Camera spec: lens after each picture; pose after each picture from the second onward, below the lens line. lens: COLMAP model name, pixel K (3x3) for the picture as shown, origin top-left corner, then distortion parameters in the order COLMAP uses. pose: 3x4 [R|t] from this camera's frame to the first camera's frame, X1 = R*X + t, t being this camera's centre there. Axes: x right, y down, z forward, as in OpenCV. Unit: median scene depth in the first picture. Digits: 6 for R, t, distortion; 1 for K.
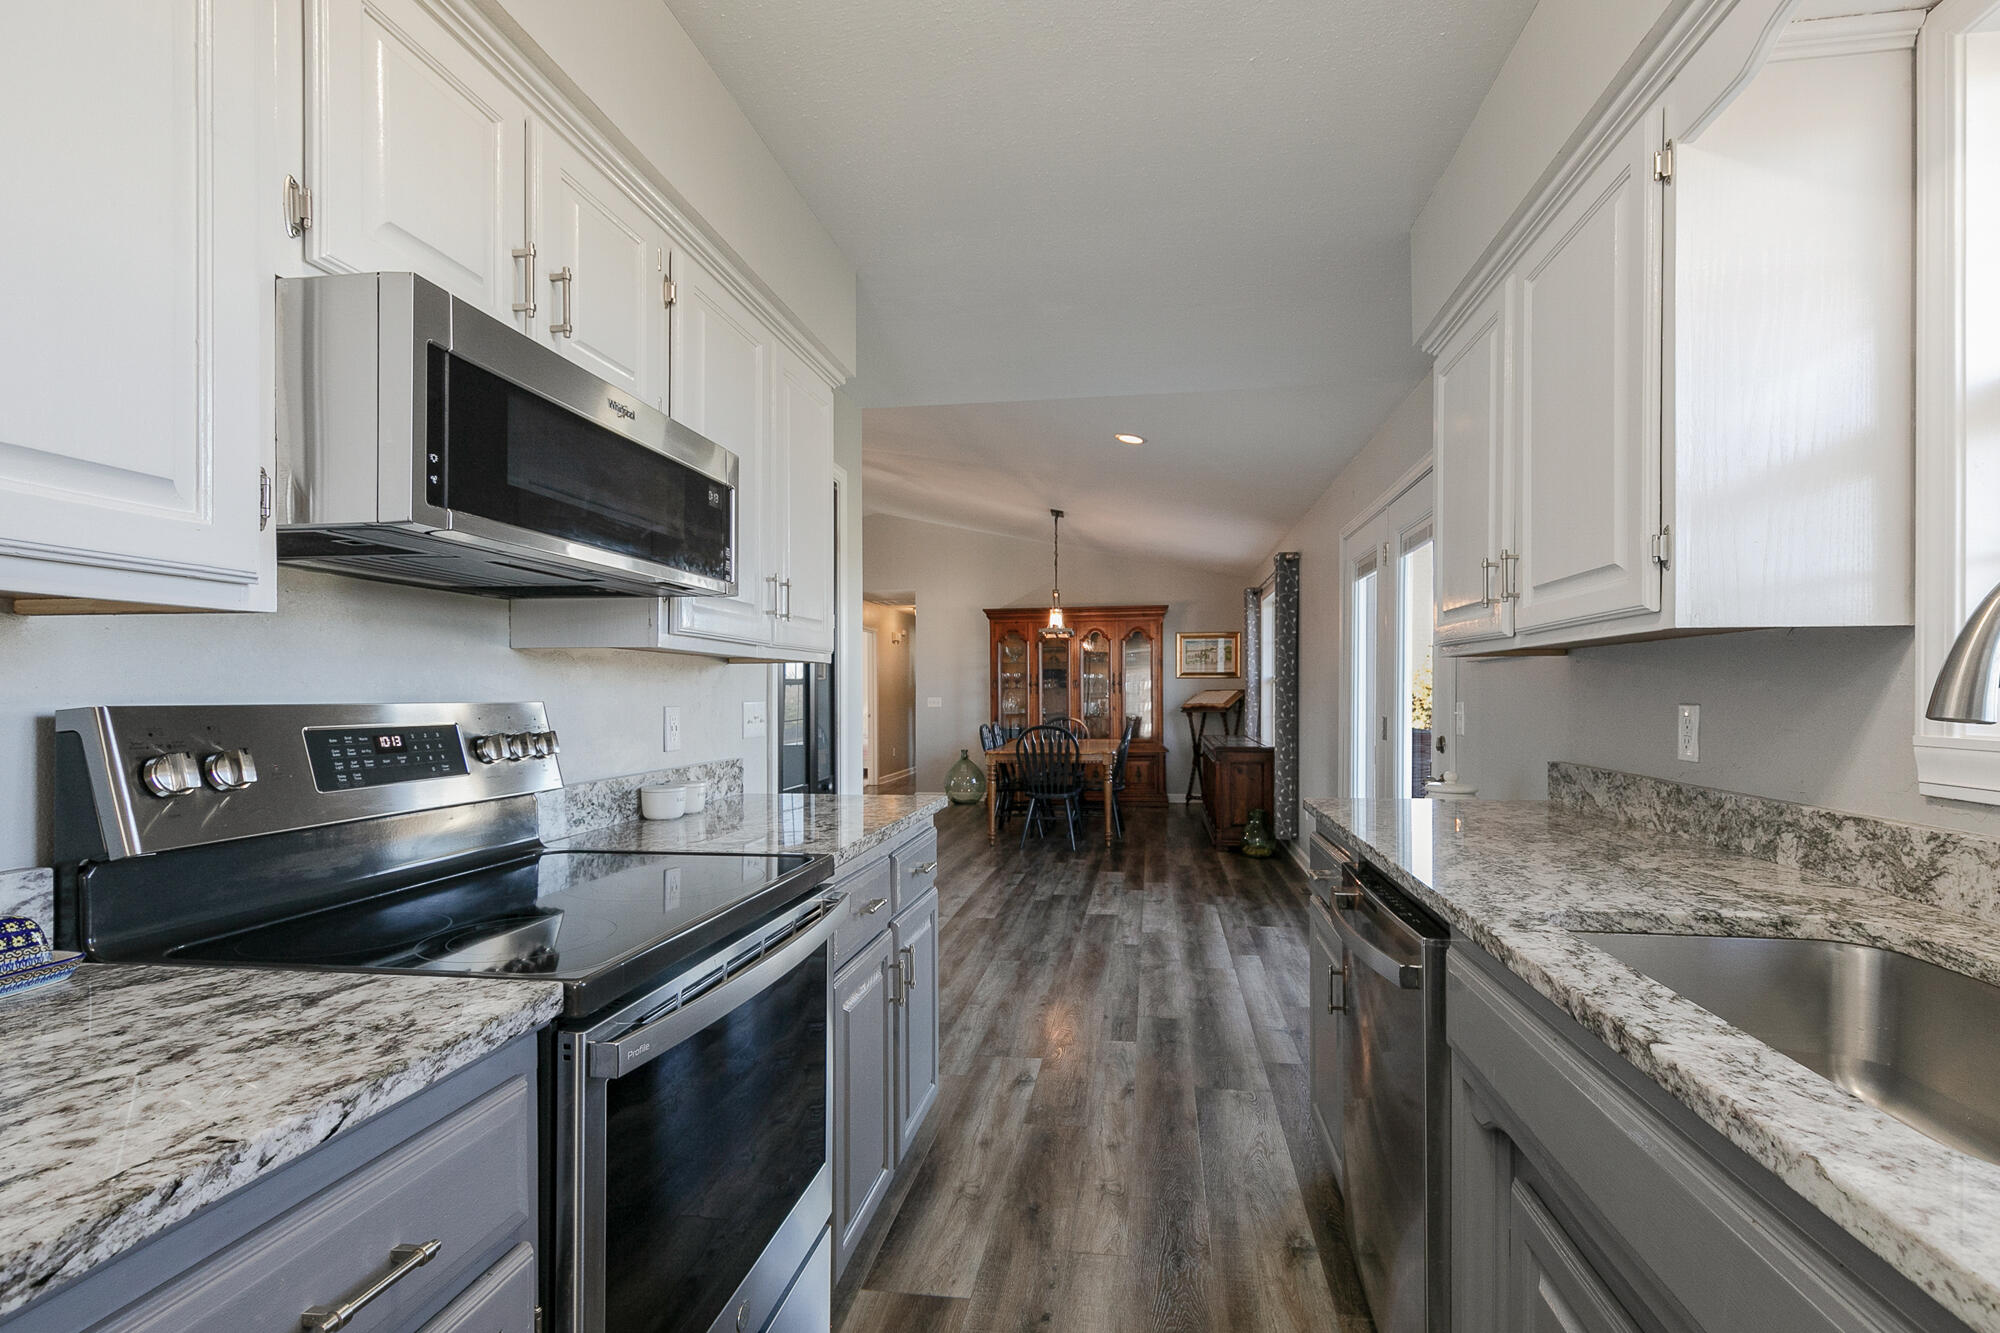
lens RADIAL K [[902.6, 0, 1003.2], [0, 902.6, 681.2], [0, 0, 1]] dist [-0.000053, -0.000002]
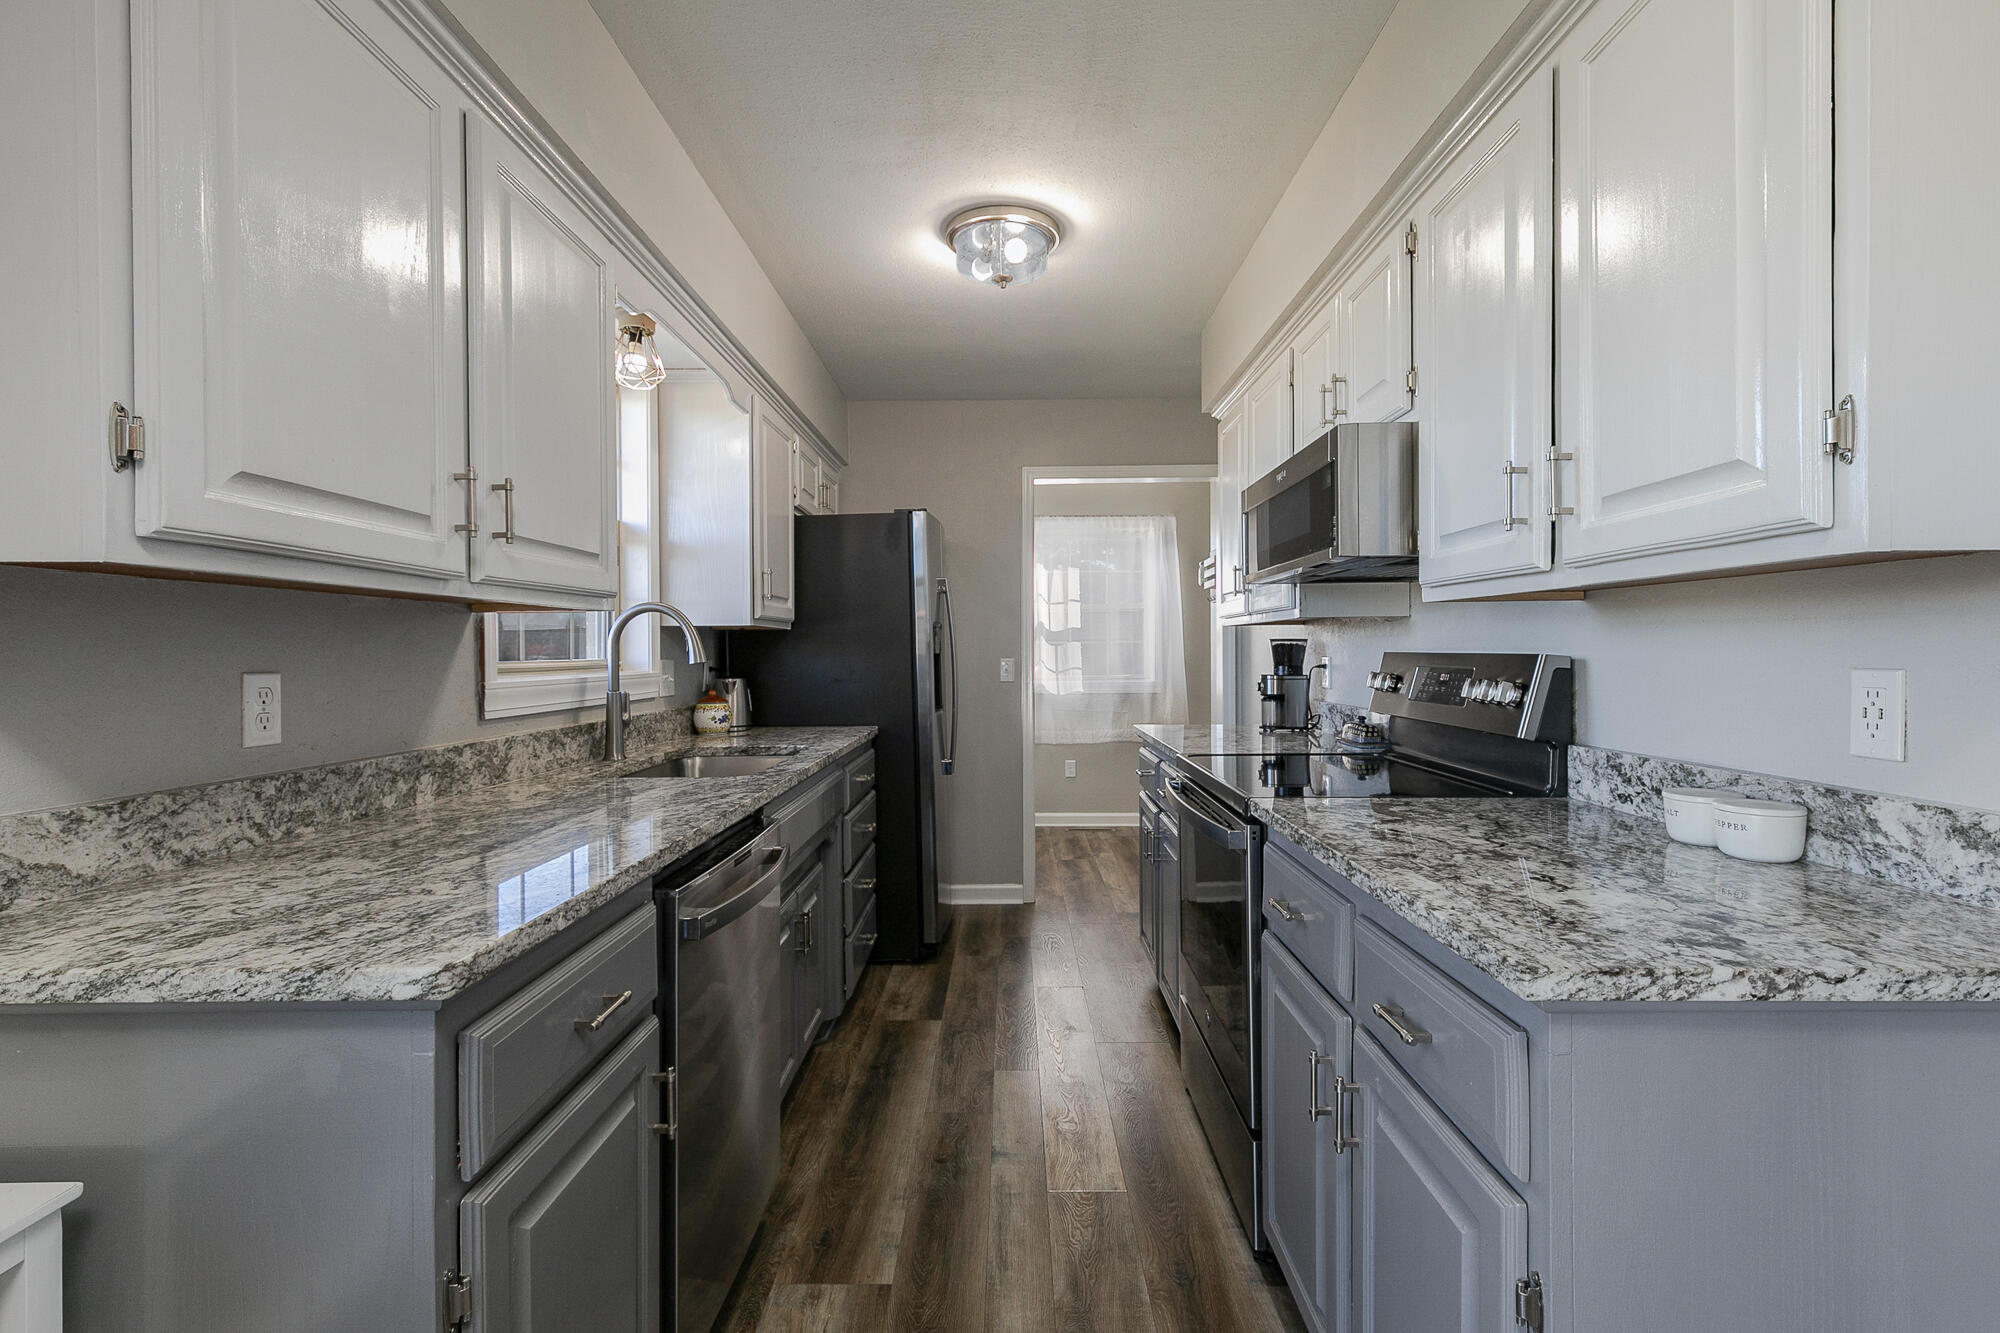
lens RADIAL K [[902.6, 0, 1001.2], [0, 902.6, 661.8], [0, 0, 1]] dist [-0.000053, -0.000002]
pose [[-0.988740, 0.012114, -0.149153, 0.275964], [0.012216, 0.999925, 0.000236, 0.027004], [0.149145, -0.001589, -0.988814, 2.137682]]
